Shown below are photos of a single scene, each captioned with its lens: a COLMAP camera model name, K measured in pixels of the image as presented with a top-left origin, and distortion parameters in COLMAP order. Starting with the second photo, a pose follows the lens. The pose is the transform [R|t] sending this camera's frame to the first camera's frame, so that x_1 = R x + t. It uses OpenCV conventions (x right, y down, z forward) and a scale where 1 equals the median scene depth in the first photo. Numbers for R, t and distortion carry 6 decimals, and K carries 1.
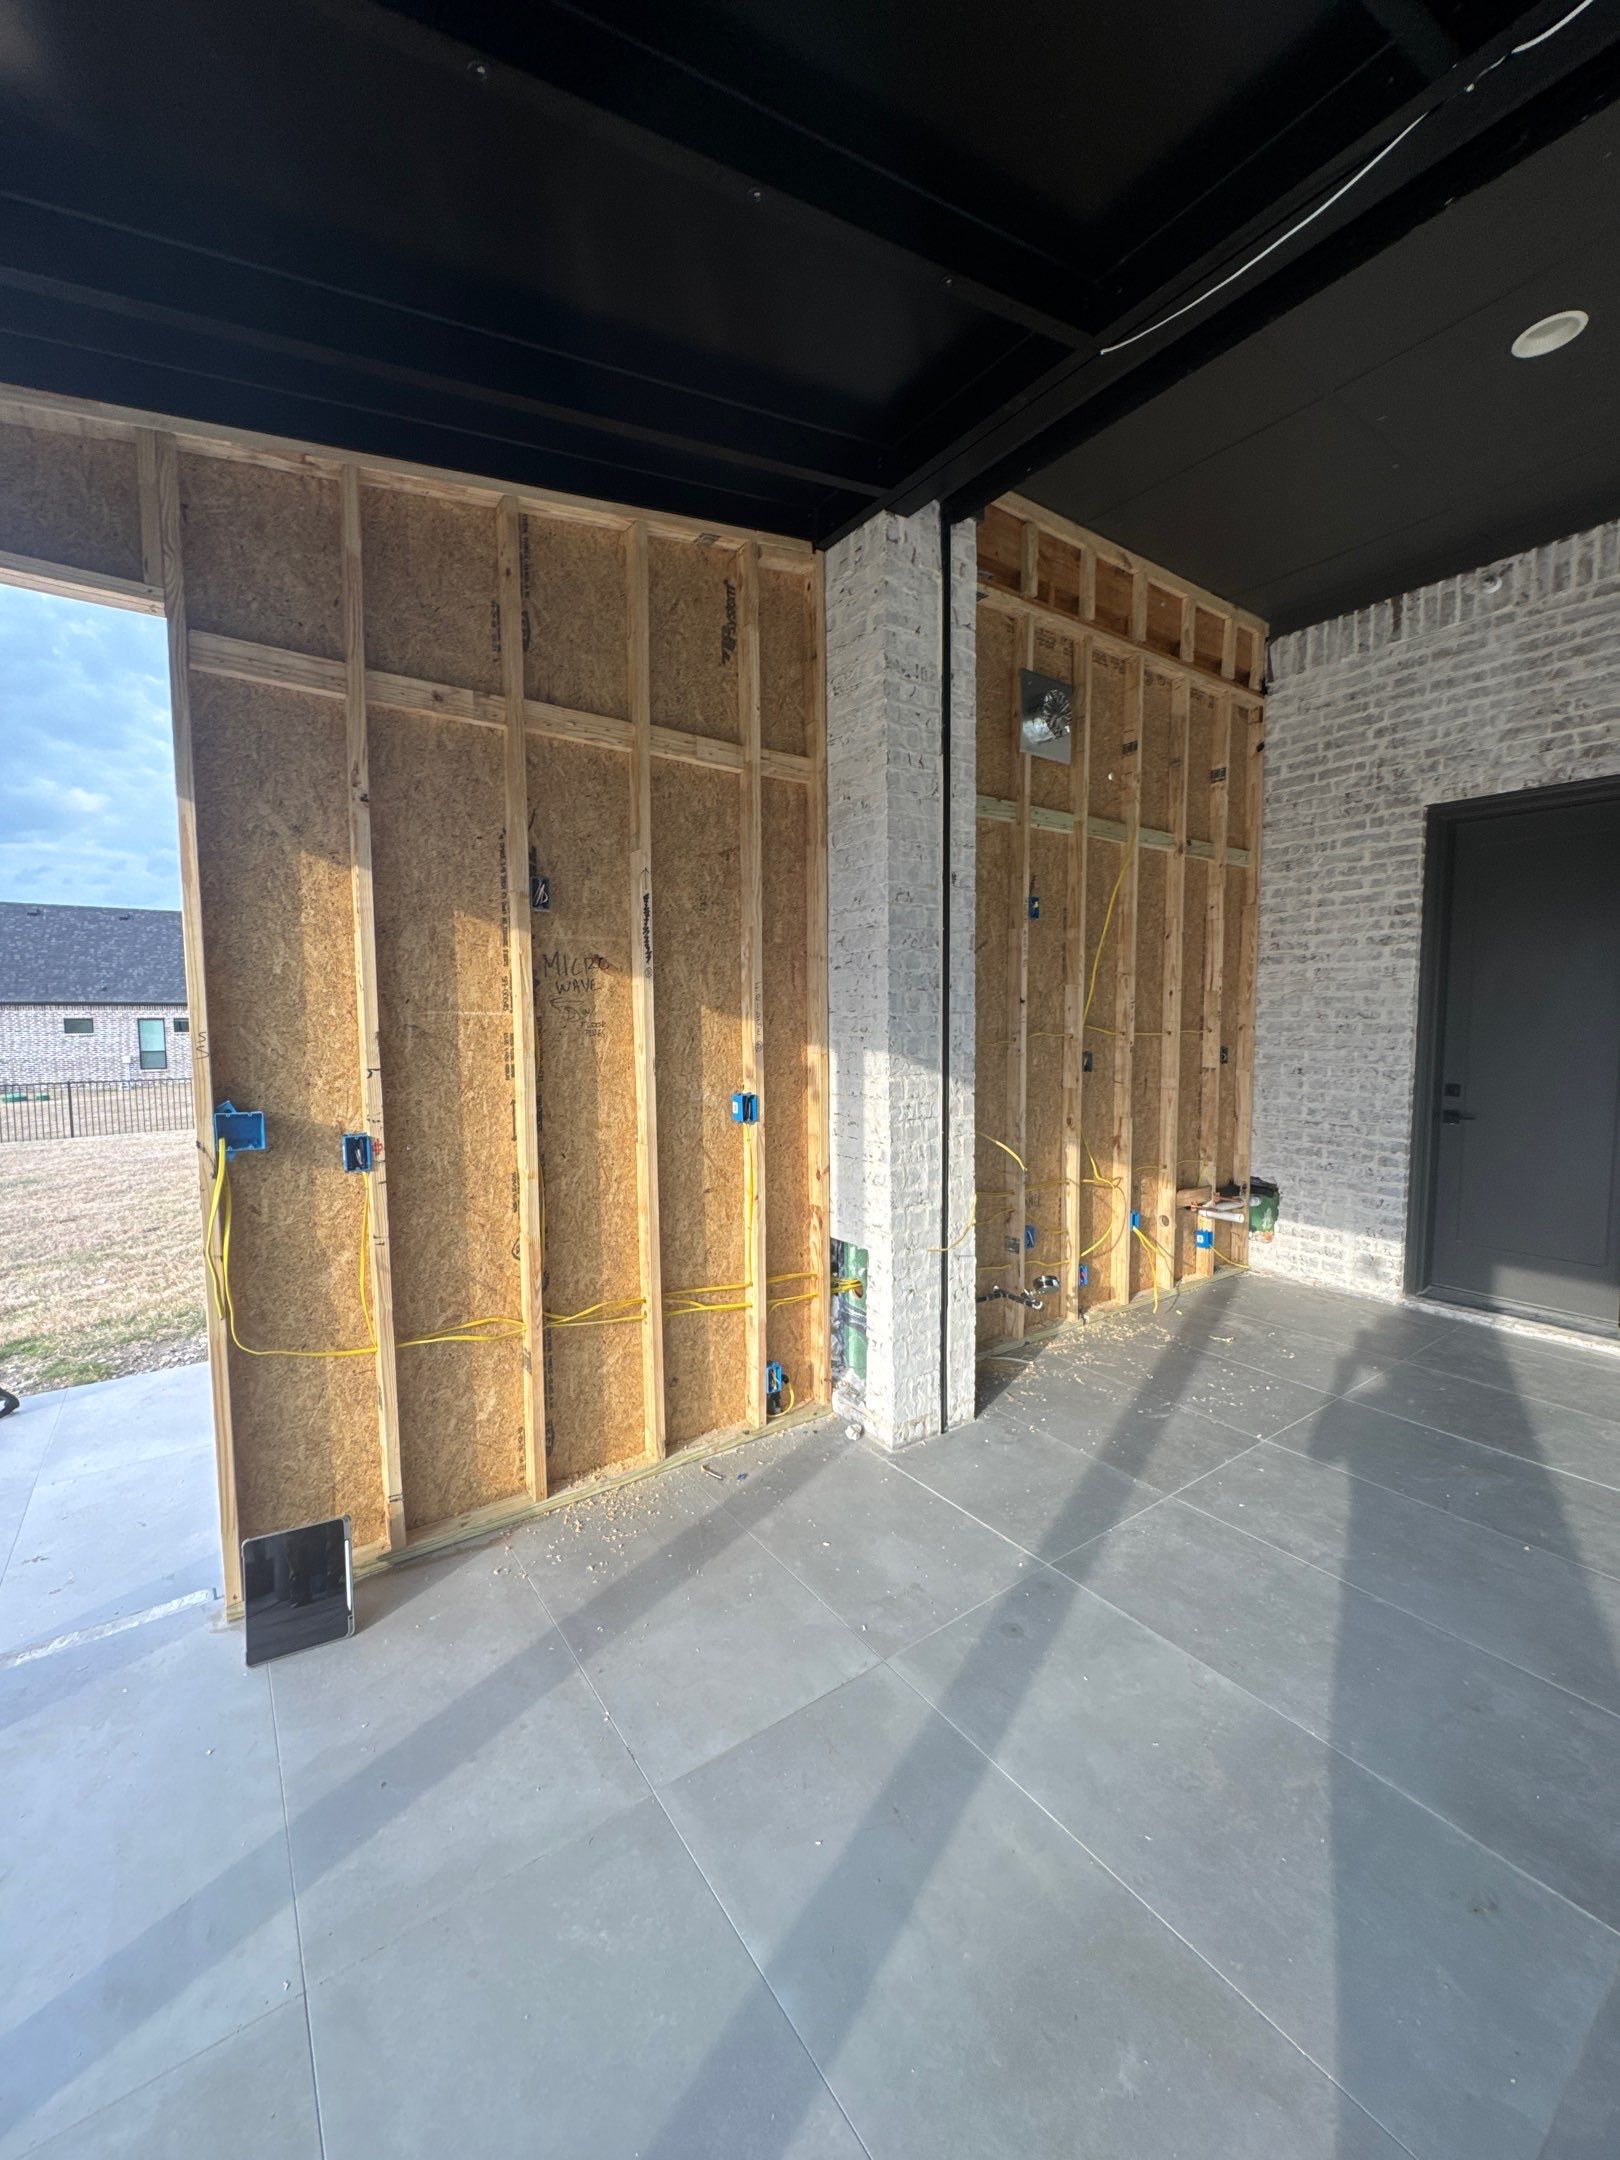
lens RADIAL K [[858.7, 0, 808.2], [0, 858.7, 1082.1], [0, 0, 1]] dist [0.000788, -0.000428]
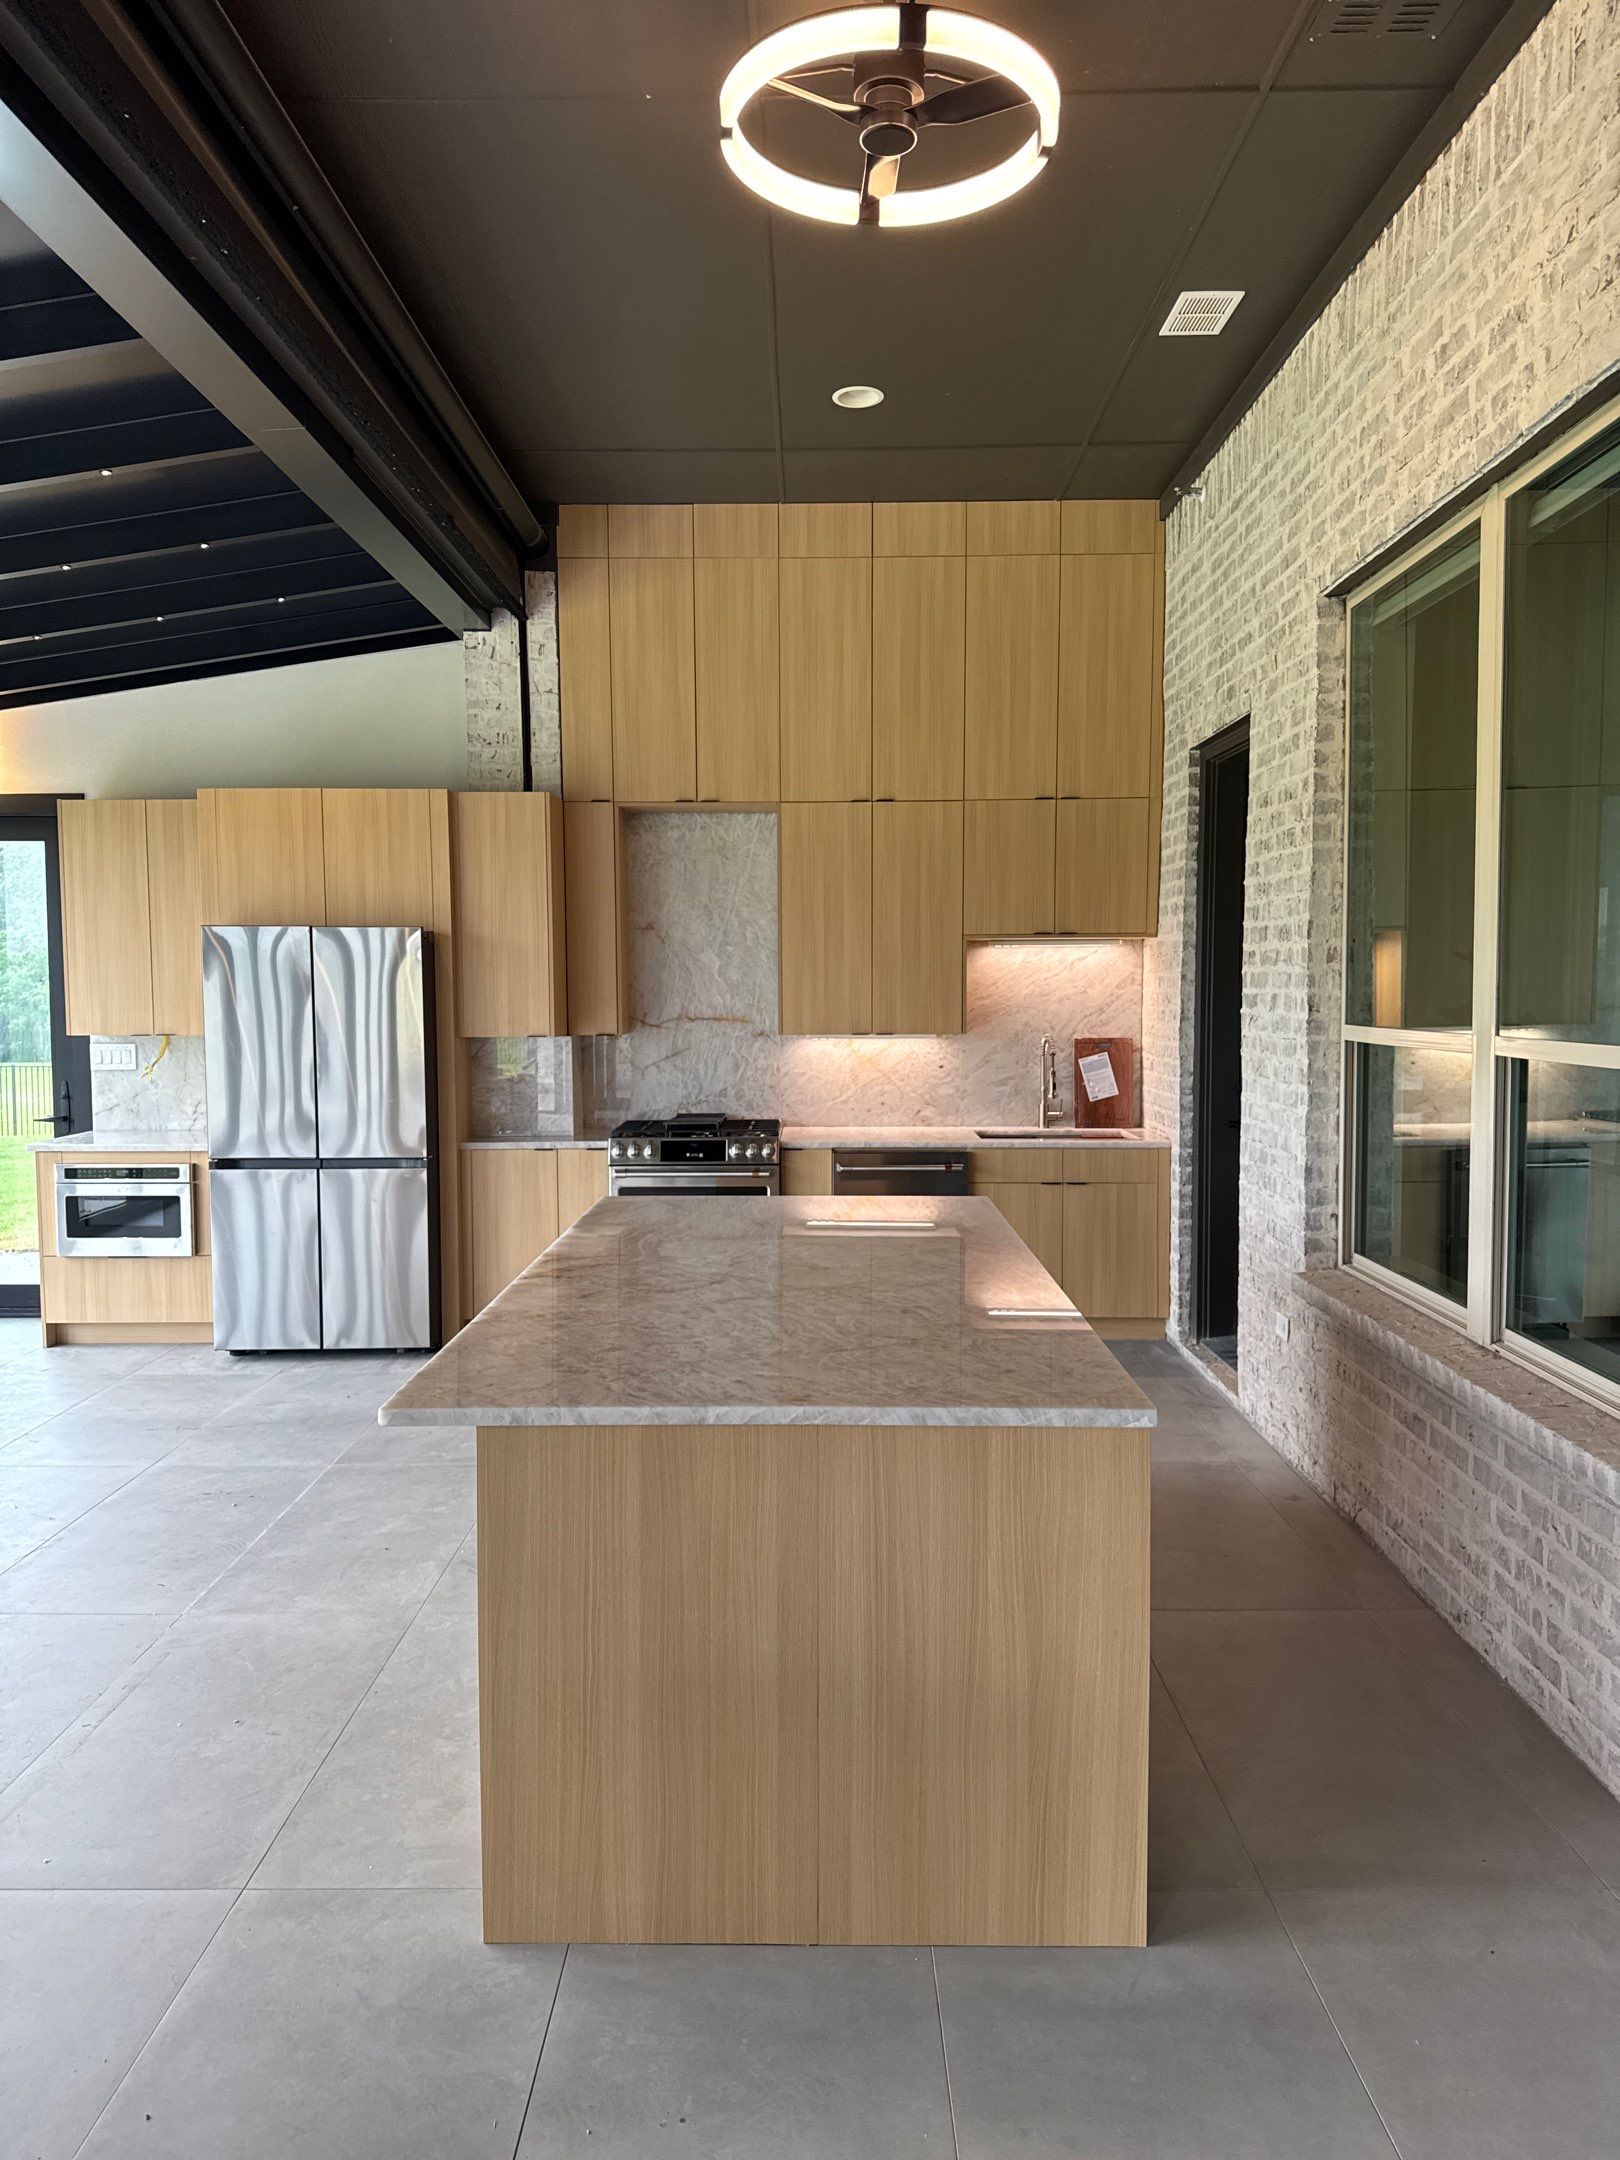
lens RADIAL K [[1516.5, 0, 799.9], [0, 1516.5, 1088.1], [0, 0, 1]] dist [0.162551, -0.285213]
pose [[0.808381, 0.041039, -0.587228, 1.488597], [-0.047163, 0.998875, 0.004883, 0.021578], [0.586768, 0.023748, 0.809407, -0.490488]]
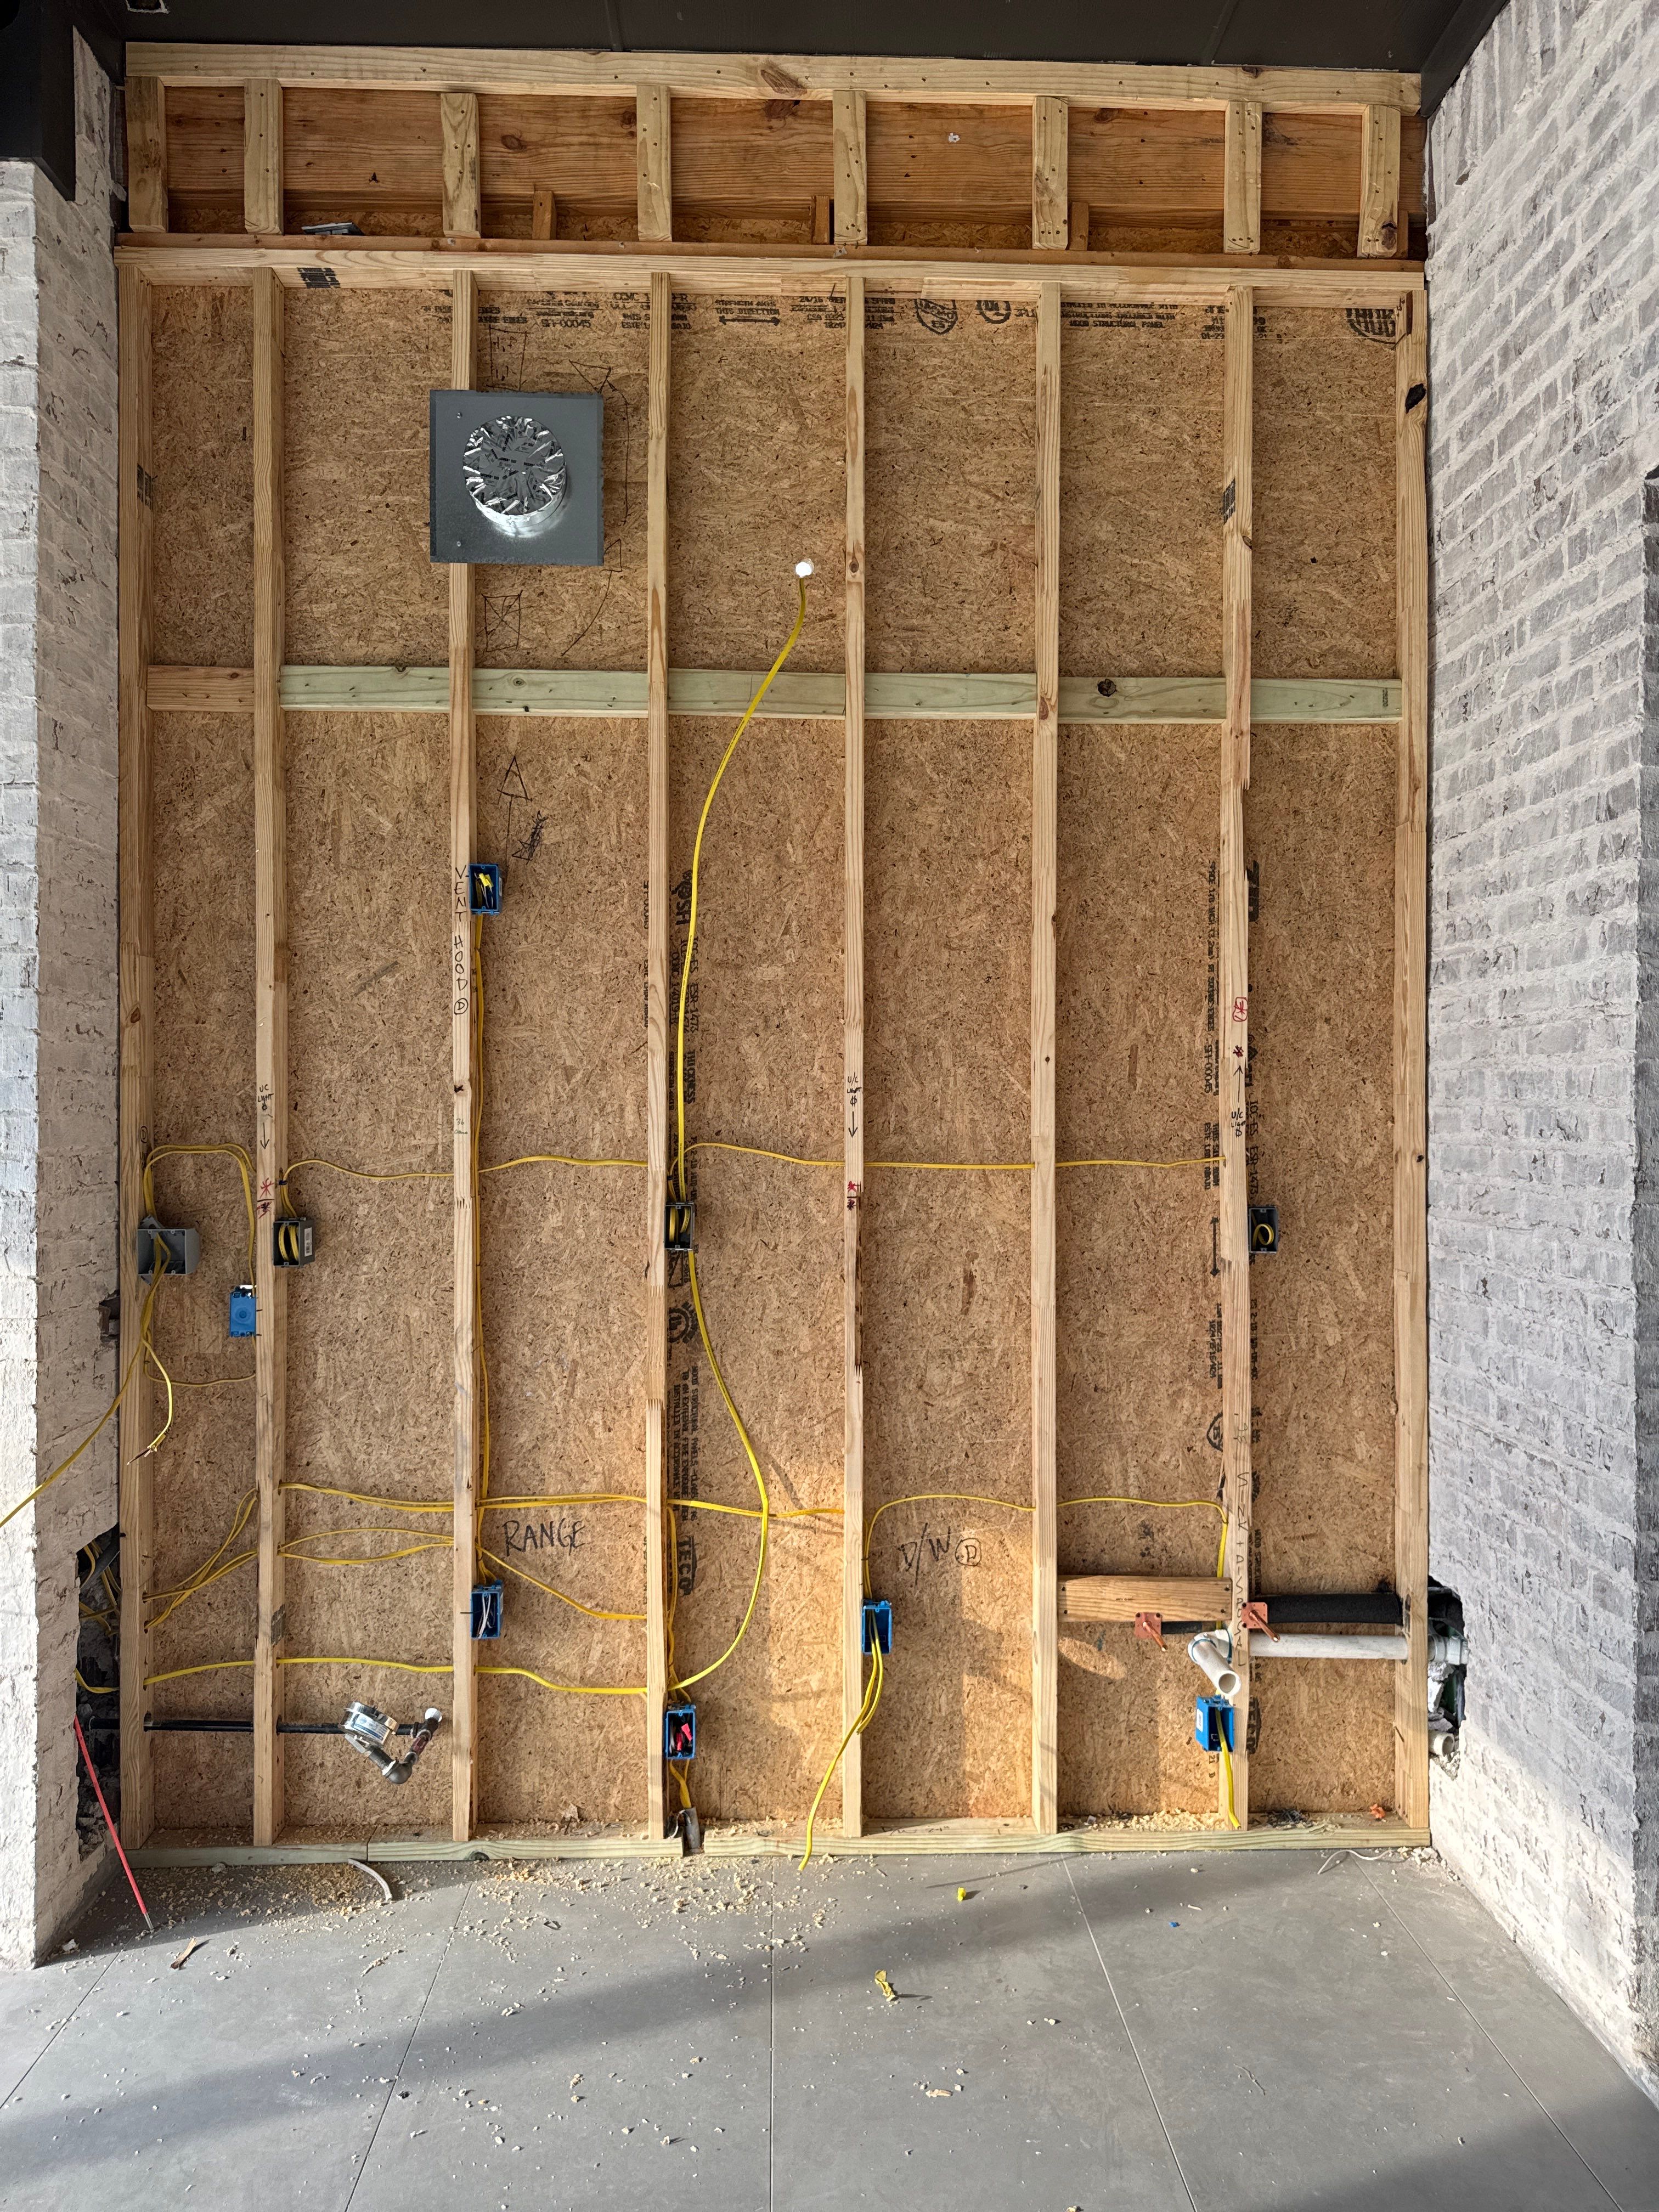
lens RADIAL K [[1575.4, 0, 834.2], [0, 1575.4, 1107.7], [0, 0, 1]] dist [0.000093, 0.000439]
pose [[0.834977, 0.008732, -0.550216, 0.900158], [-0.048291, 0.997179, -0.057457, -0.045833], [0.548162, 0.074546, 0.833043, 0.417548]]
